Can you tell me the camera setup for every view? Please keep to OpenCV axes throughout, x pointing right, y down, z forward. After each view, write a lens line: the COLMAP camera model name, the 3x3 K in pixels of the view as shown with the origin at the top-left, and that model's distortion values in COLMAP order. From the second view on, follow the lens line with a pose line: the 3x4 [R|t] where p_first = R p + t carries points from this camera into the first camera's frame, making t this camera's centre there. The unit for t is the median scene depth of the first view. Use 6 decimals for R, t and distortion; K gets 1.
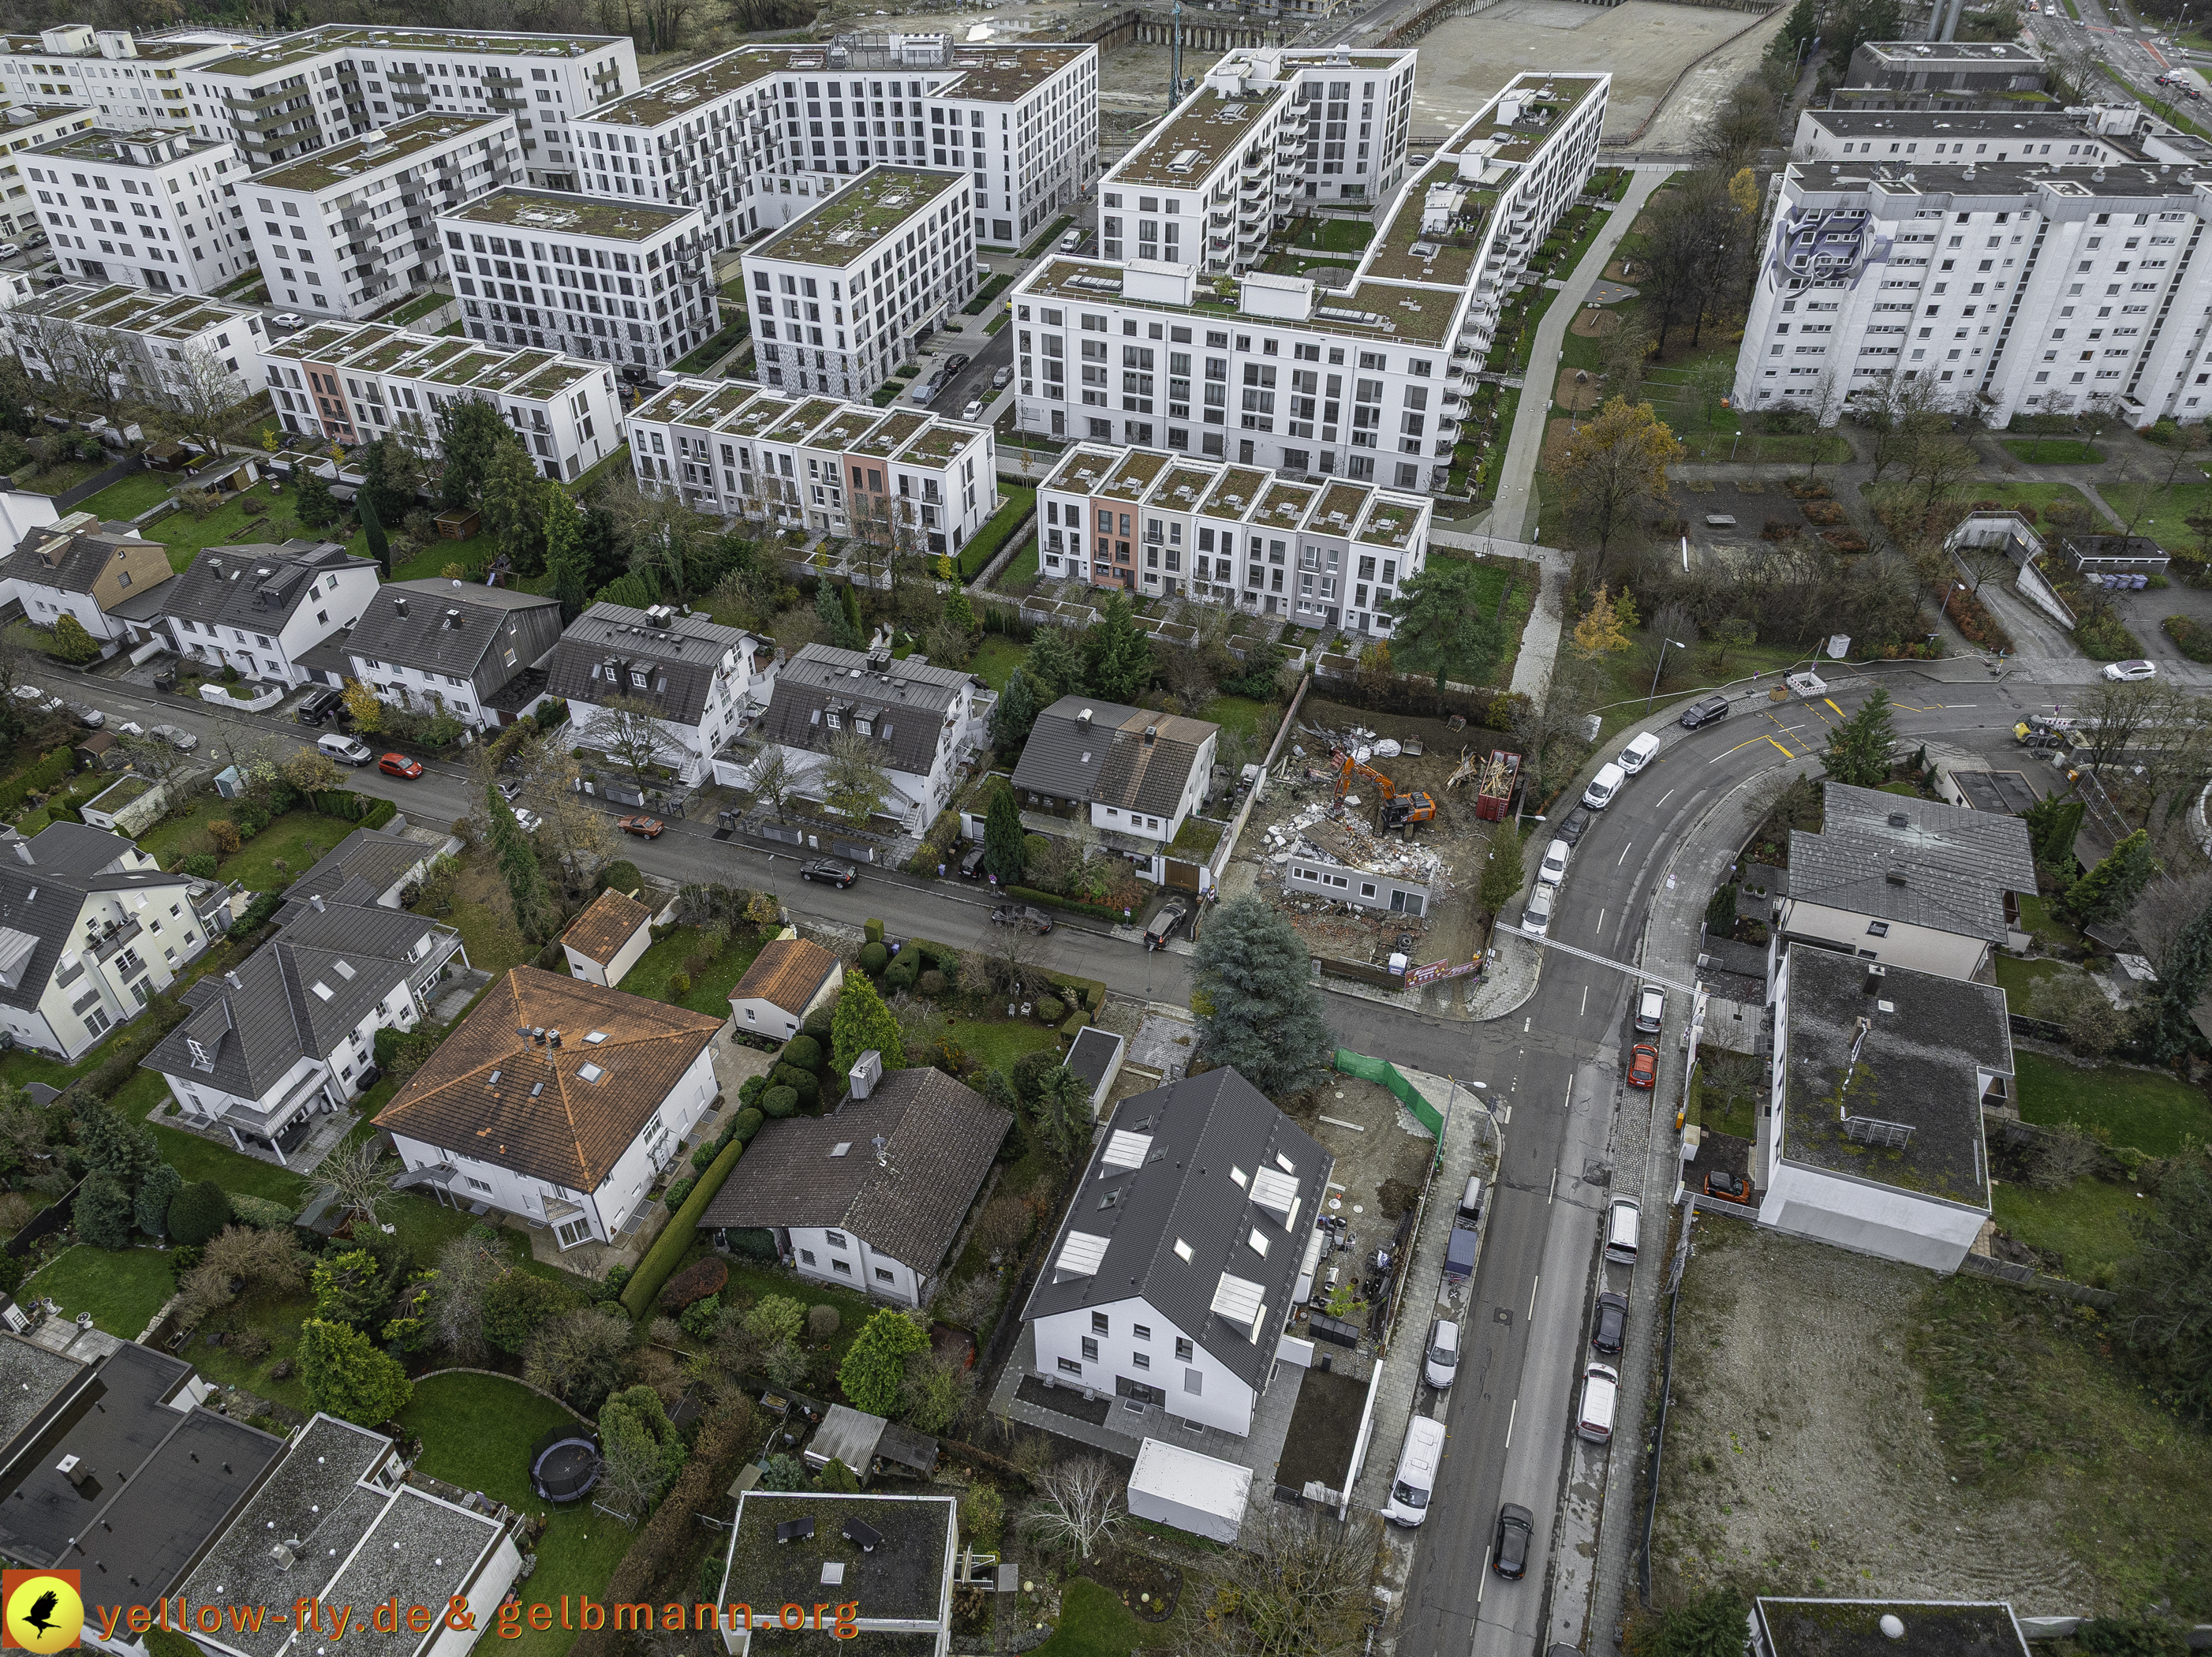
lens RADIAL K [[1548.1, 0, 1103.3], [0, 1548.1, 833.5], [0, 0, 1]] dist [-0.029463, 0.018403]
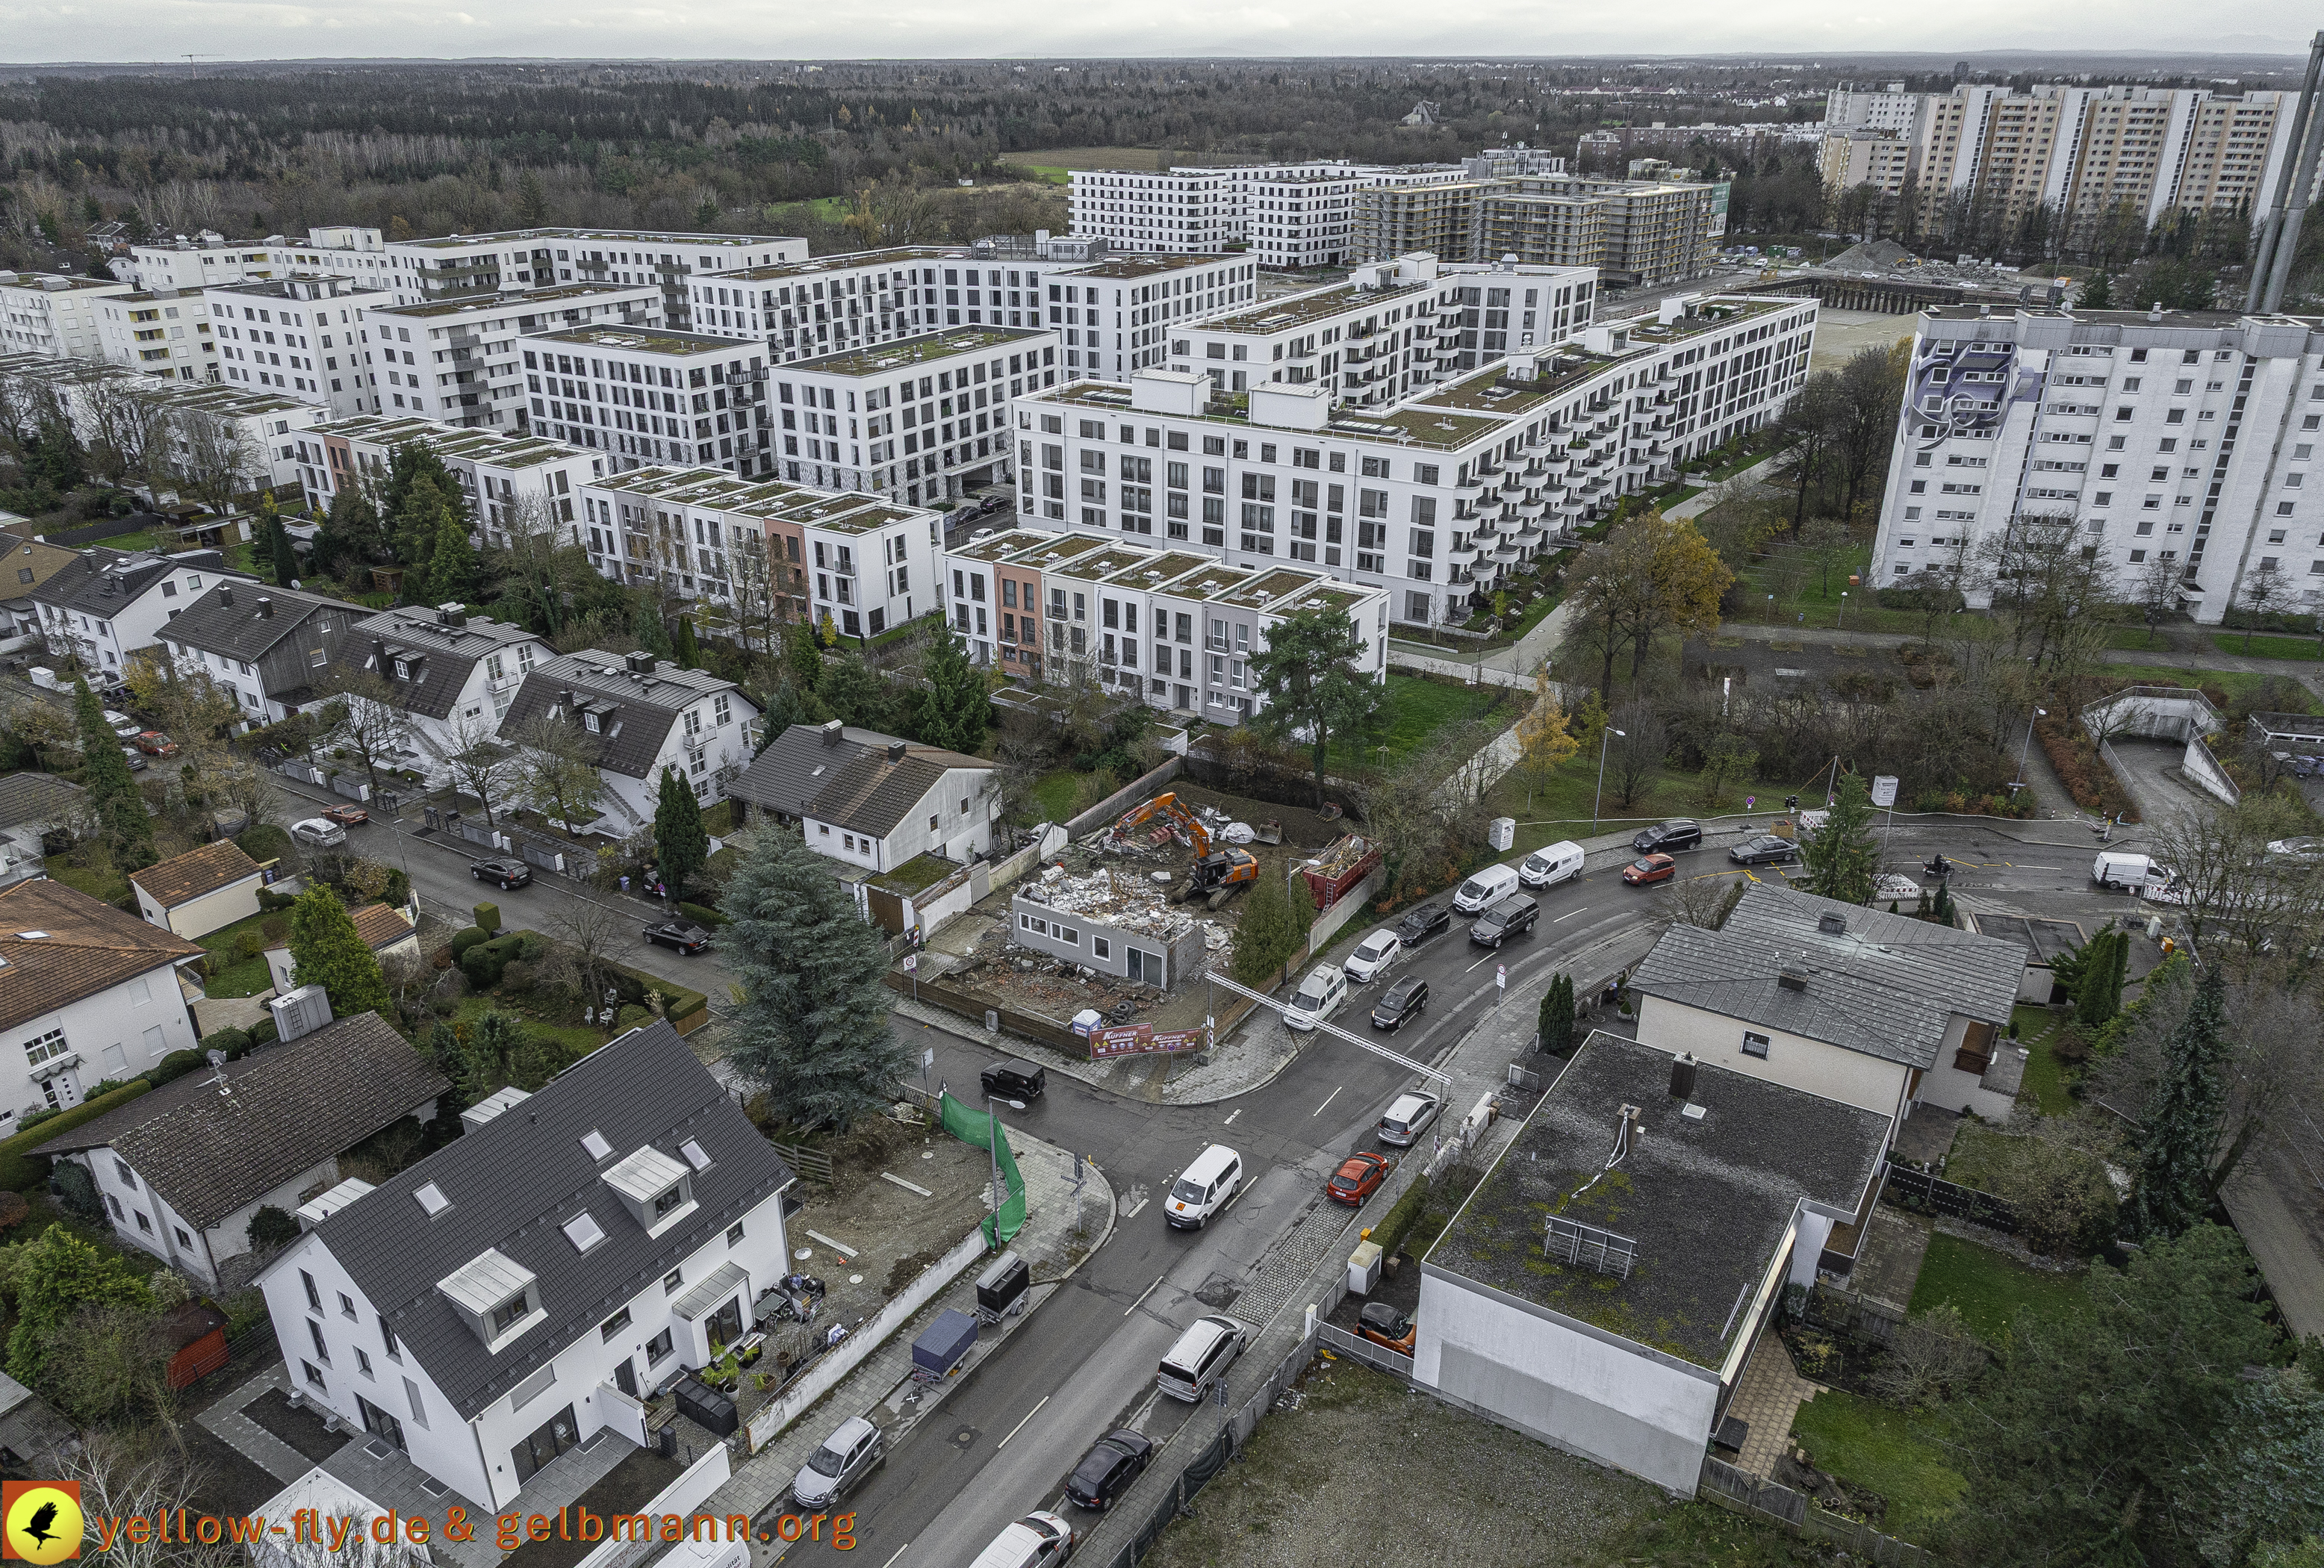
lens RADIAL K [[1626.9, 0, 1158.5], [0, 1626.9, 874.2], [0, 0, 1]] dist [-0.028186, 0.017343]
pose [[0.976786, 0.098025, -0.190473, 0.248285], [-0.137311, 0.968979, -0.205488, 0.116043], [0.164422, 0.226872, 0.959945, 0.158853]]
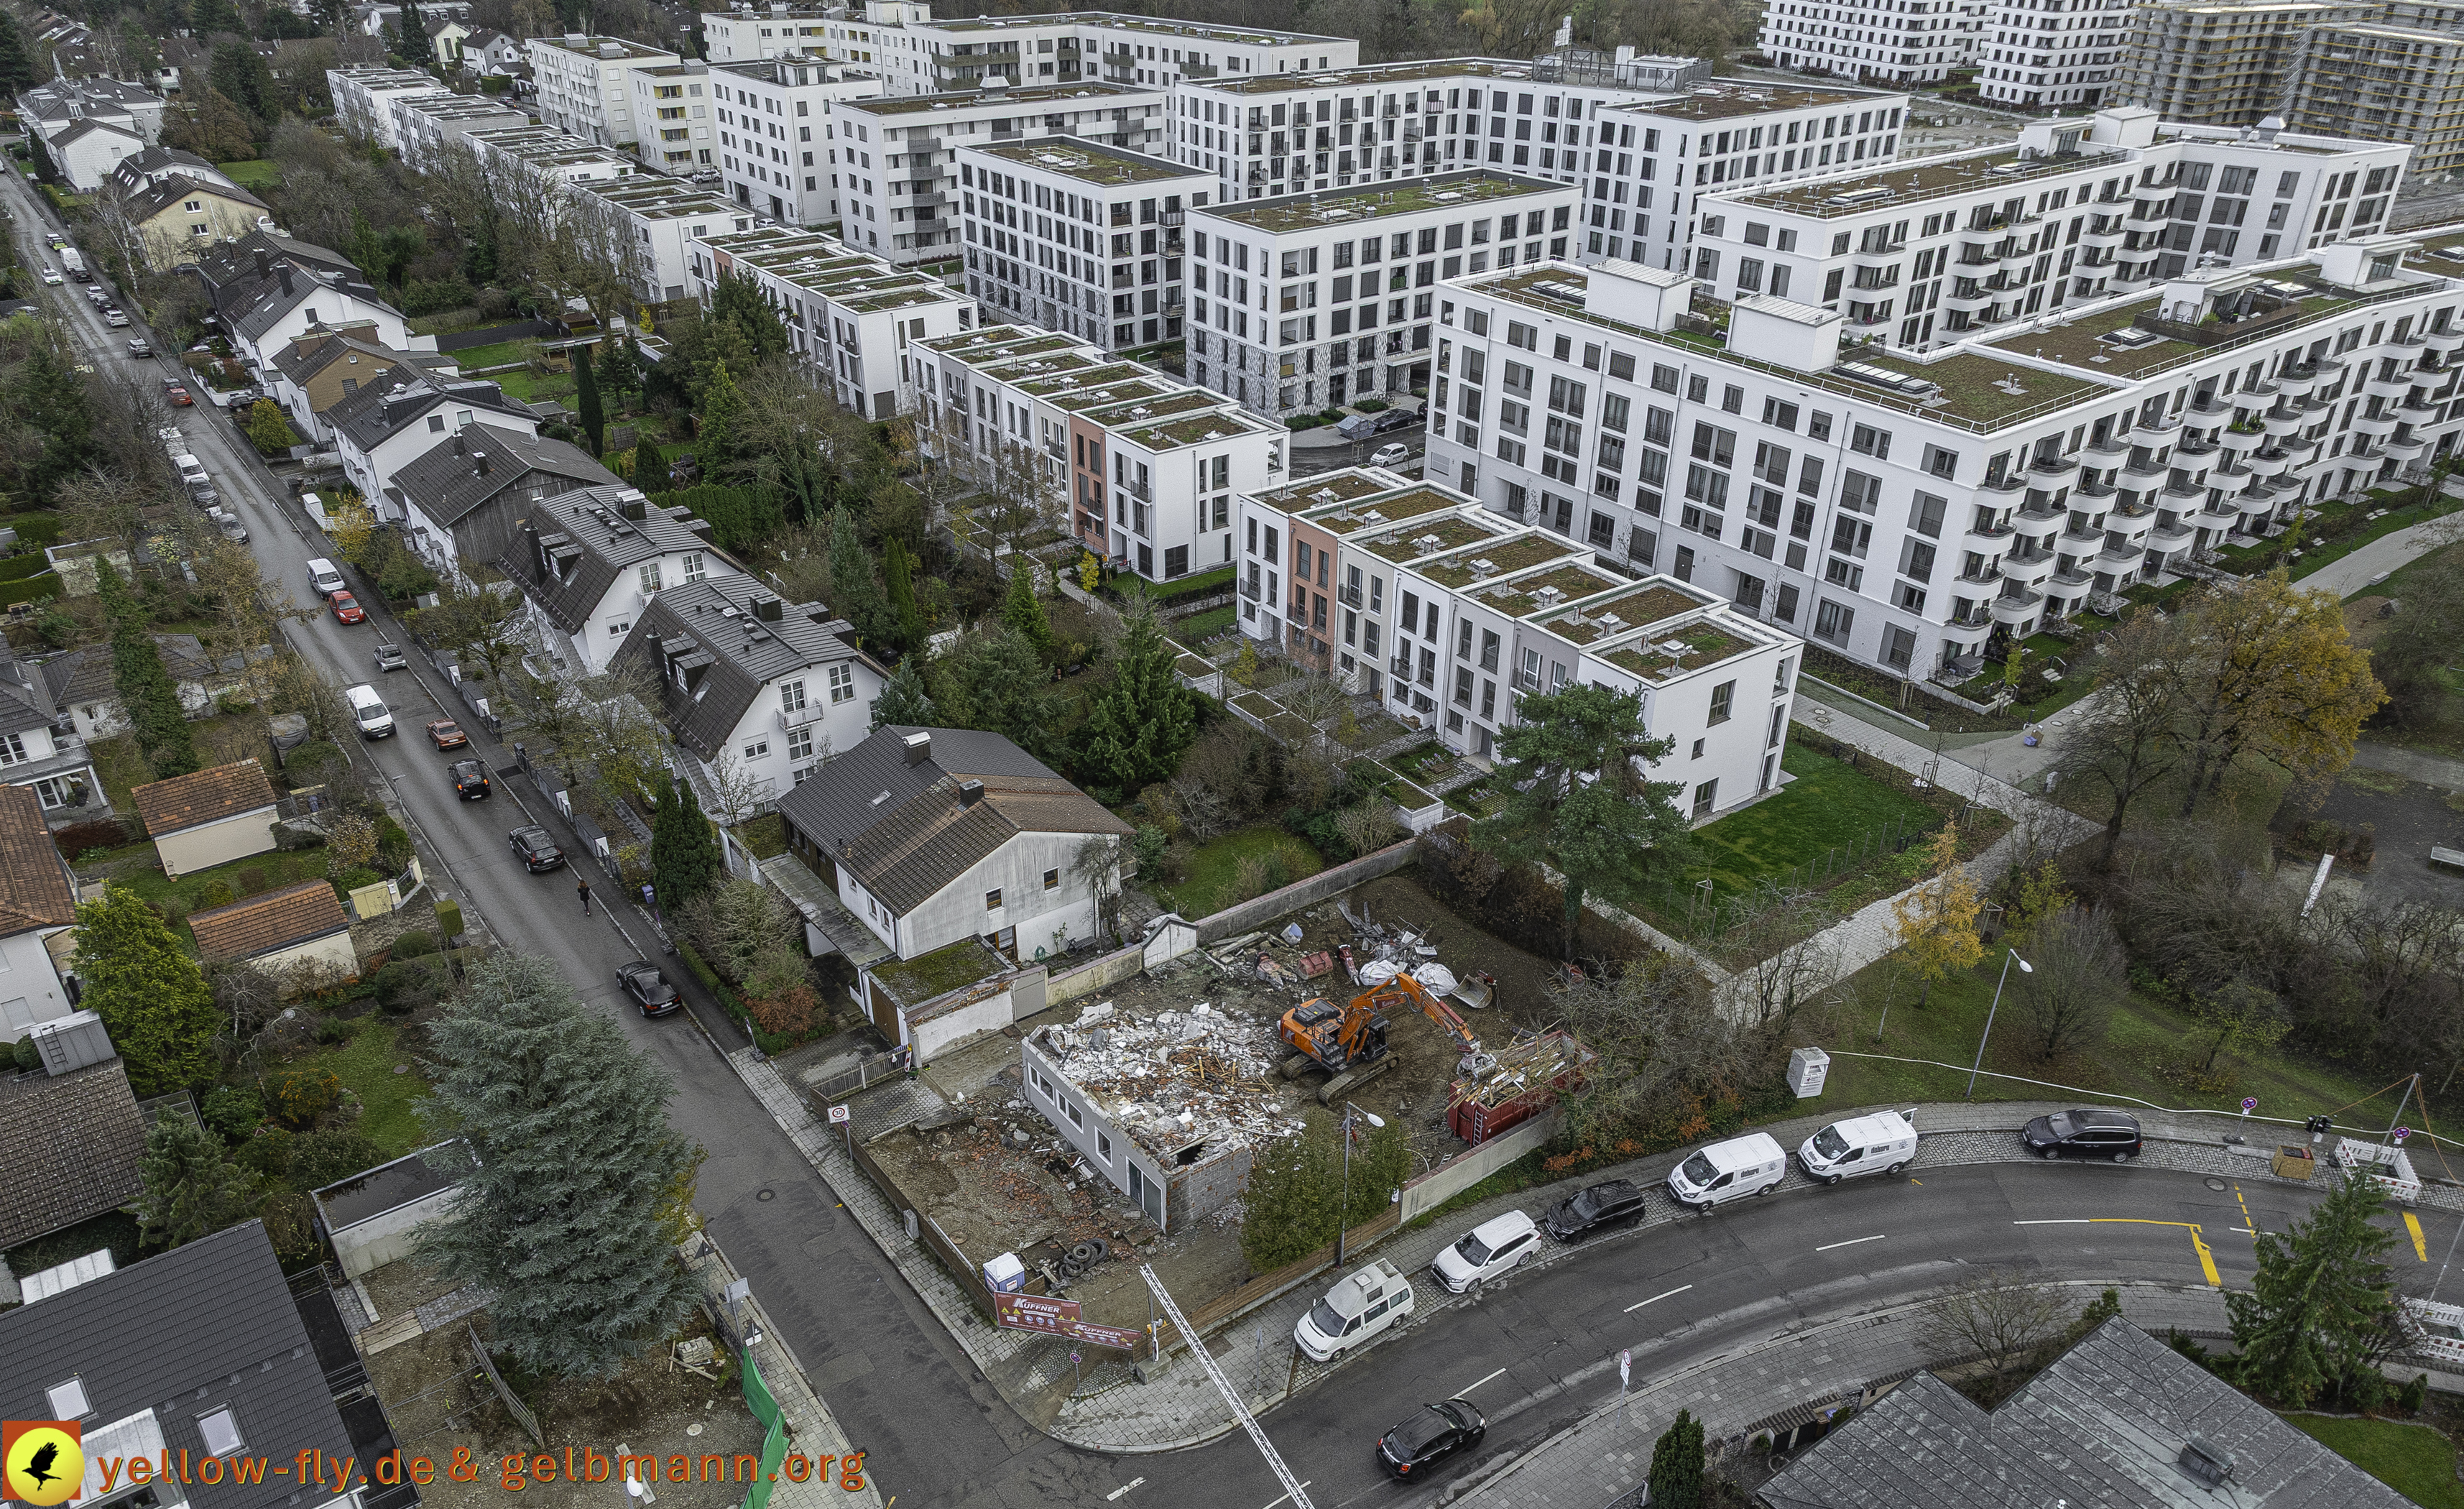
lens RADIAL K [[1724.9, 0, 1228.9], [0, 1724.9, 927.4], [0, 0, 1]] dist [-0.026943, 0.014506]
pose [[0.831840, 0.308225, -0.461561, 0.328924], [-0.357513, 0.933676, -0.020823, -0.026895], [0.424531, 0.182335, 0.886864, 0.334812]]
